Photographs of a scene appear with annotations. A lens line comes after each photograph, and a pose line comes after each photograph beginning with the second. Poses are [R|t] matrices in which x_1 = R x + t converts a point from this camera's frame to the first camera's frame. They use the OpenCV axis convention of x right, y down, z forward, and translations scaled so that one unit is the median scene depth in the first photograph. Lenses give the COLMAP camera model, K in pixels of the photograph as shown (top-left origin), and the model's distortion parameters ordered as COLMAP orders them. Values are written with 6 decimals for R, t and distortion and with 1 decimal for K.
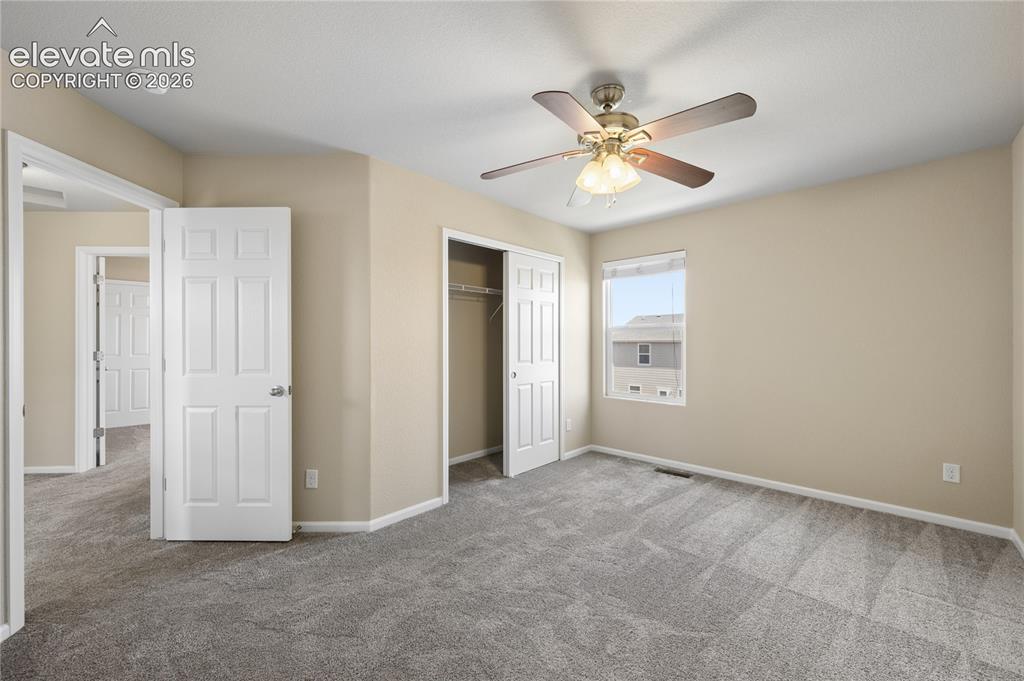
lens RADIAL K [[401.7, 0, 511.6], [0, 401.7, 341.8], [0, 0, 1]] dist [-0.002882, -0.000452]
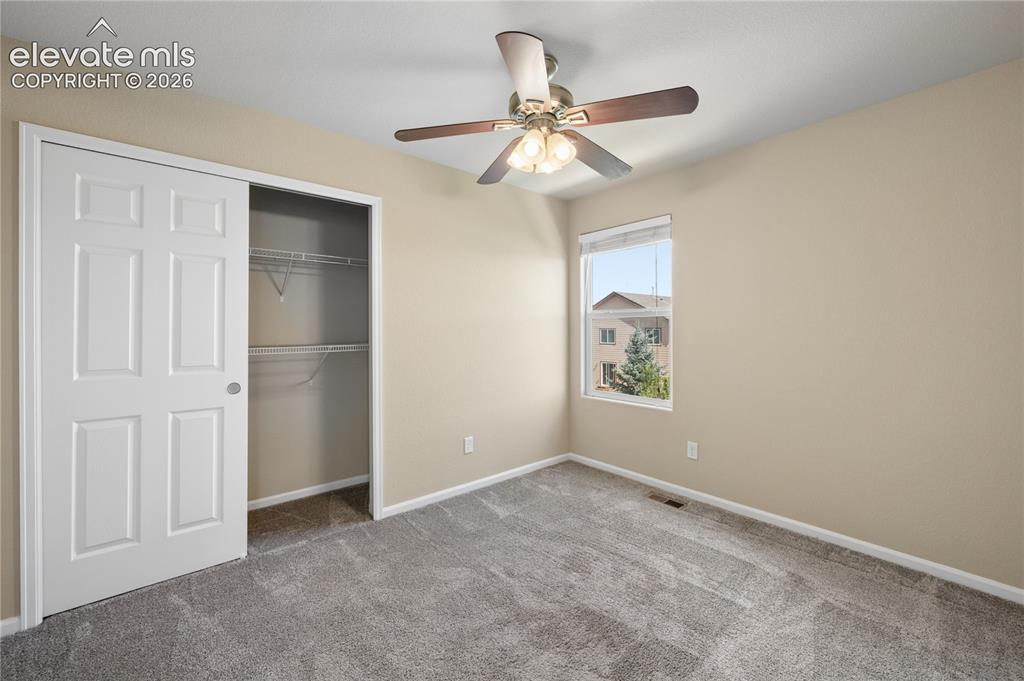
lens RADIAL K [[401.7, 0, 515.2], [0, 401.7, 322.9], [0, 0, 1]] dist [-0.002882, -0.000452]
pose [[0.996205, -0.010043, -0.086456, 0.301732], [0.008350, 0.999767, -0.019920, 0.002736], [0.086636, 0.019122, 0.996056, 0.296559]]
